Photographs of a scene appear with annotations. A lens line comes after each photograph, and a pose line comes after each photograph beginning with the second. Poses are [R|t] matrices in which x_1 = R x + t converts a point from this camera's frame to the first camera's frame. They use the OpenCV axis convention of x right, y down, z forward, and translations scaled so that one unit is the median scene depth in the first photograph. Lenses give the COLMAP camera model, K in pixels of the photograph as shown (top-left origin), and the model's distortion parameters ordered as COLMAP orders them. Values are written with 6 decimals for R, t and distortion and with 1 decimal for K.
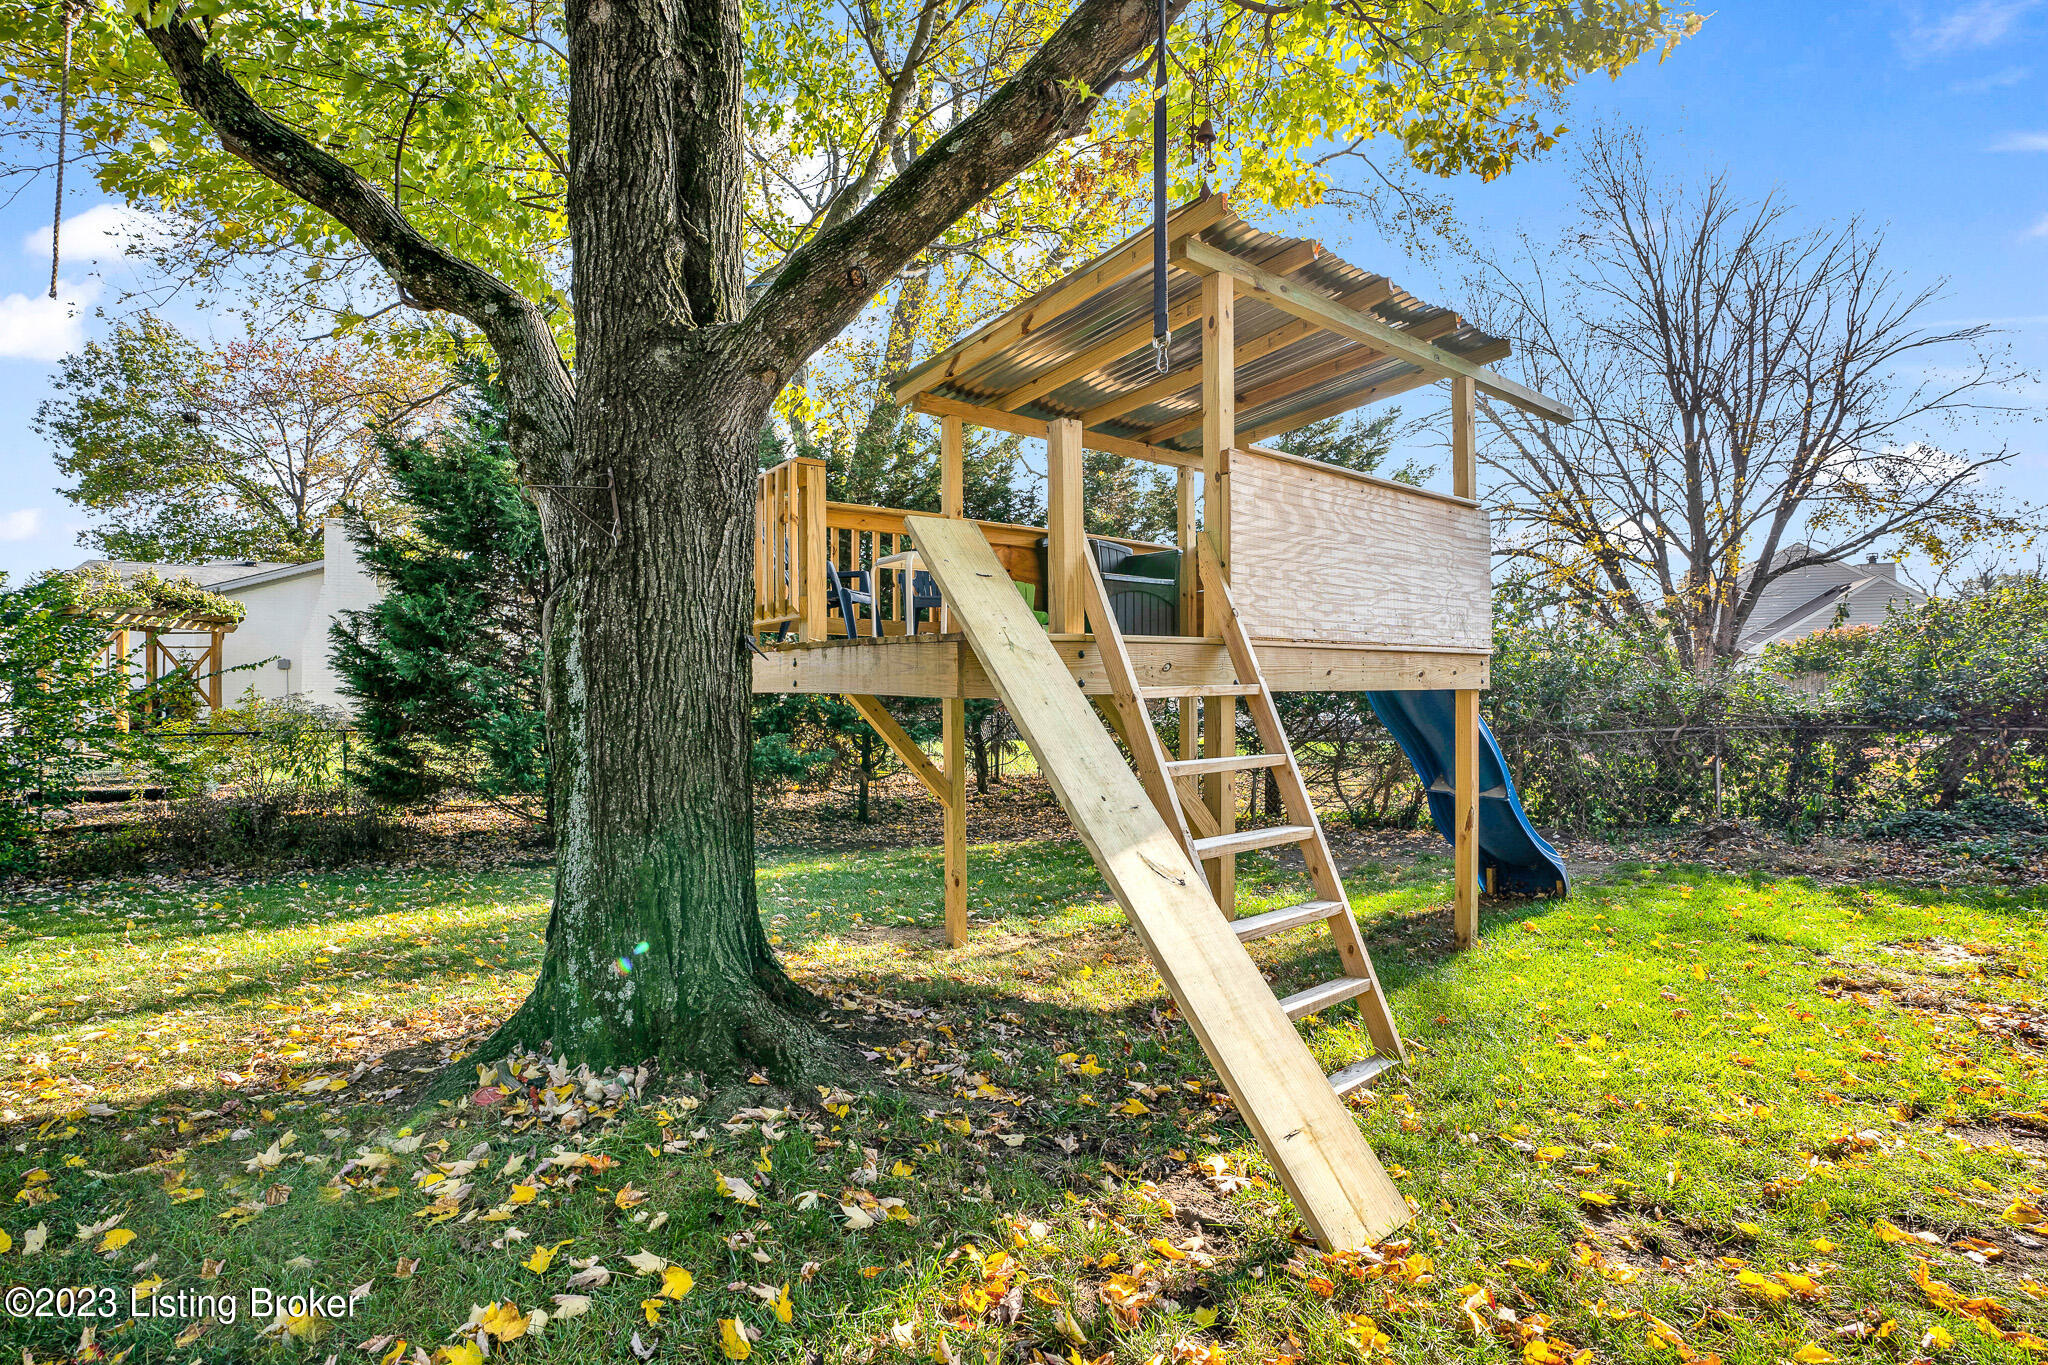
lens RADIAL K [[970.0, 0, 1024.0], [0, 970.0, 682.5], [0, 0, 1]] dist [-0.037128, 0.000578]
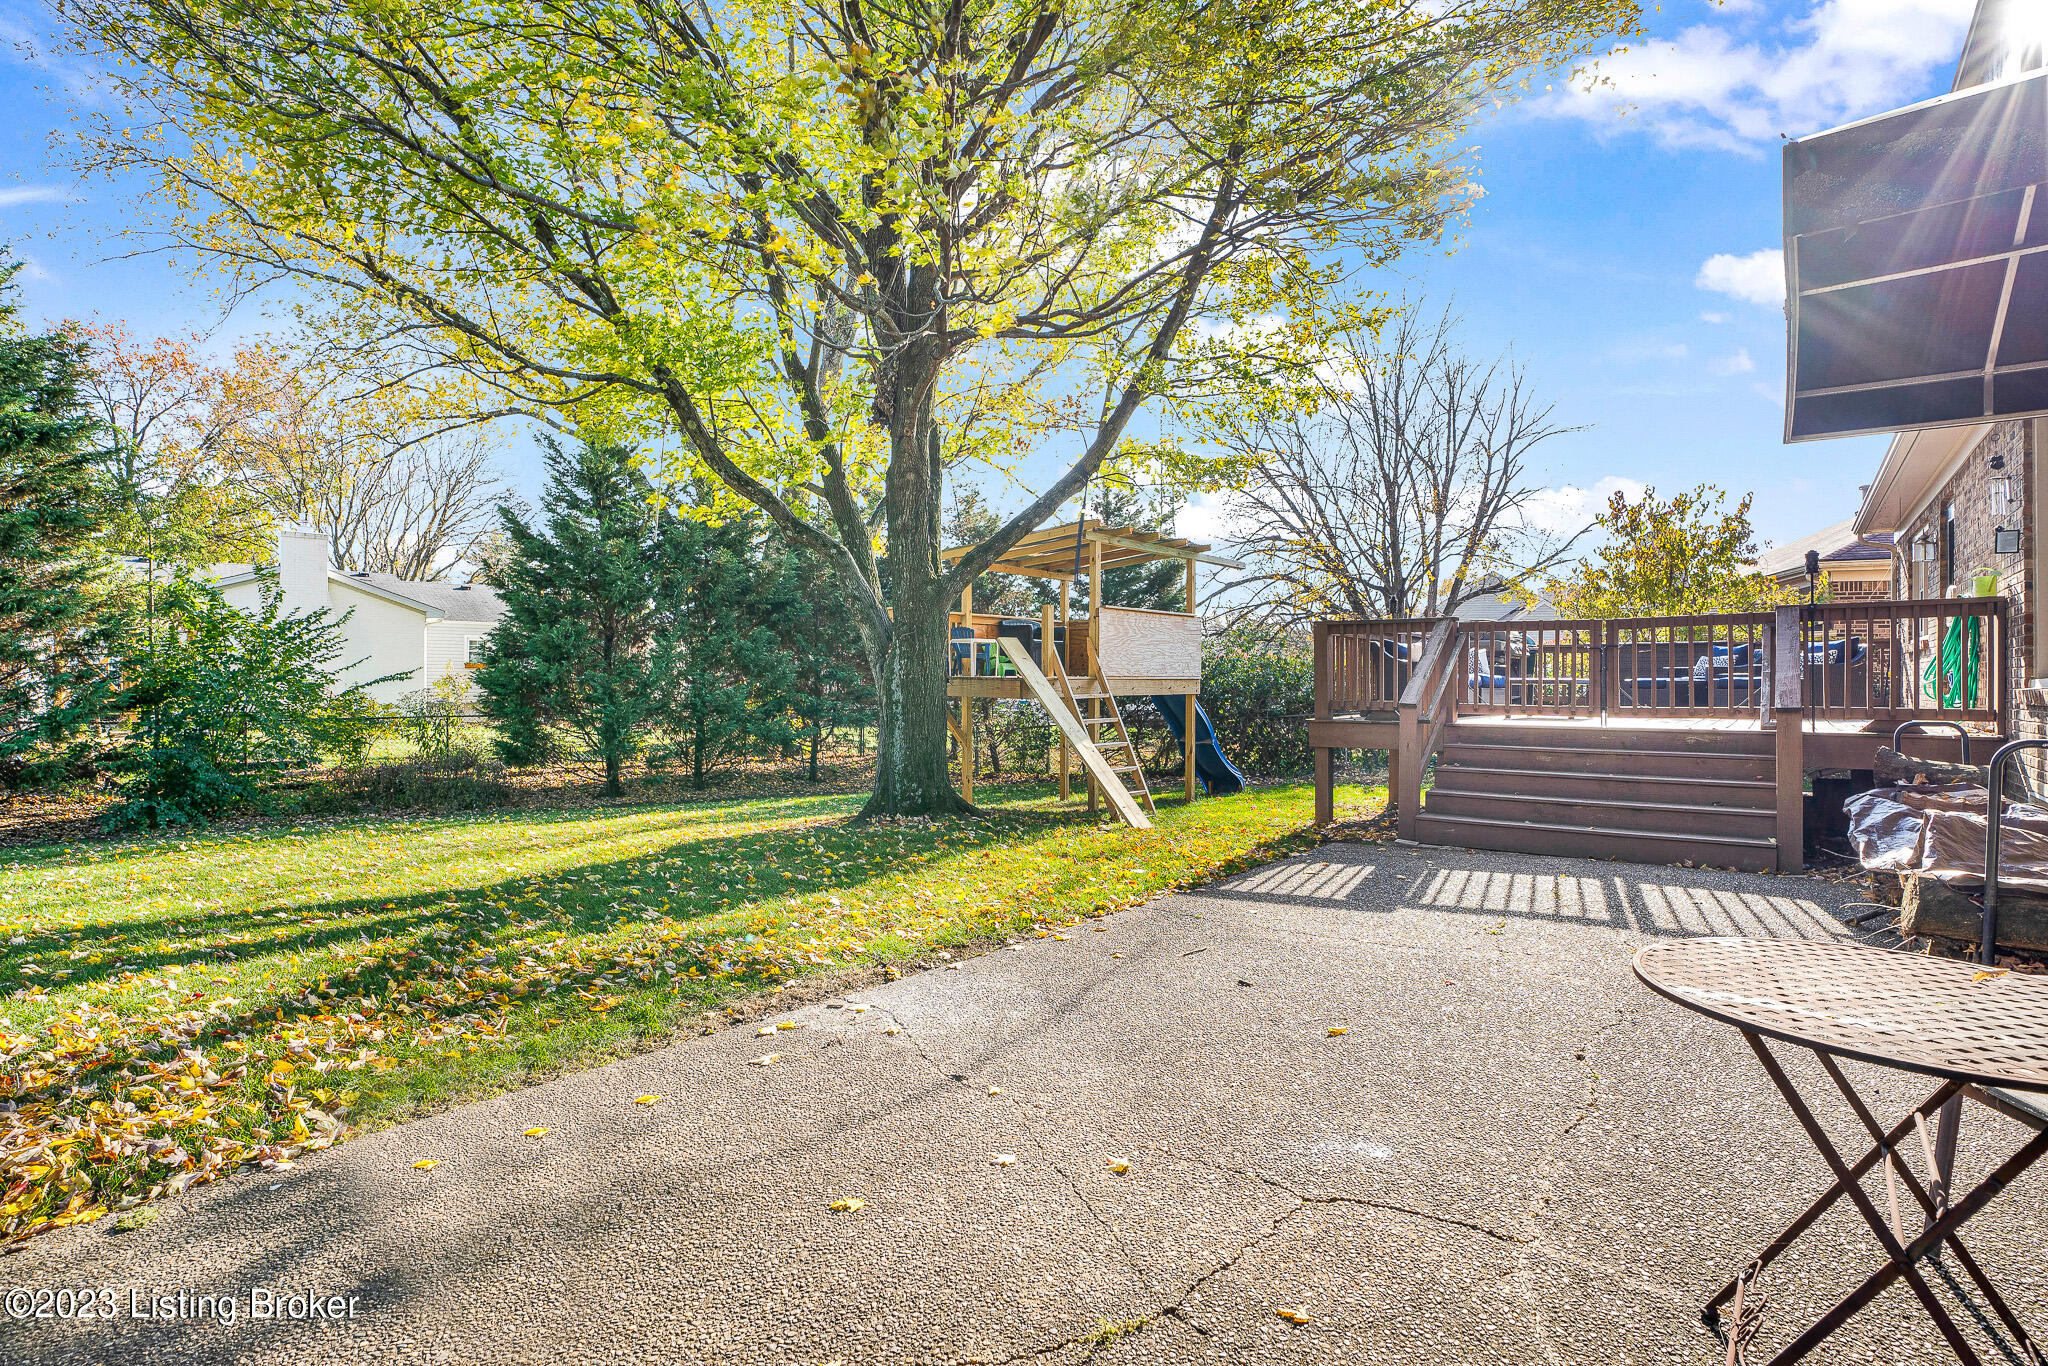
lens RADIAL K [[970.0, 0, 1024.0], [0, 970.0, 683.0], [0, 0, 1]] dist [-0.037128, 0.000578]
pose [[0.980509, 0.005867, 0.196384, -0.233071], [-0.007529, 0.999942, 0.007716, -0.020210], [-0.196327, -0.009044, 0.980497, -0.716905]]
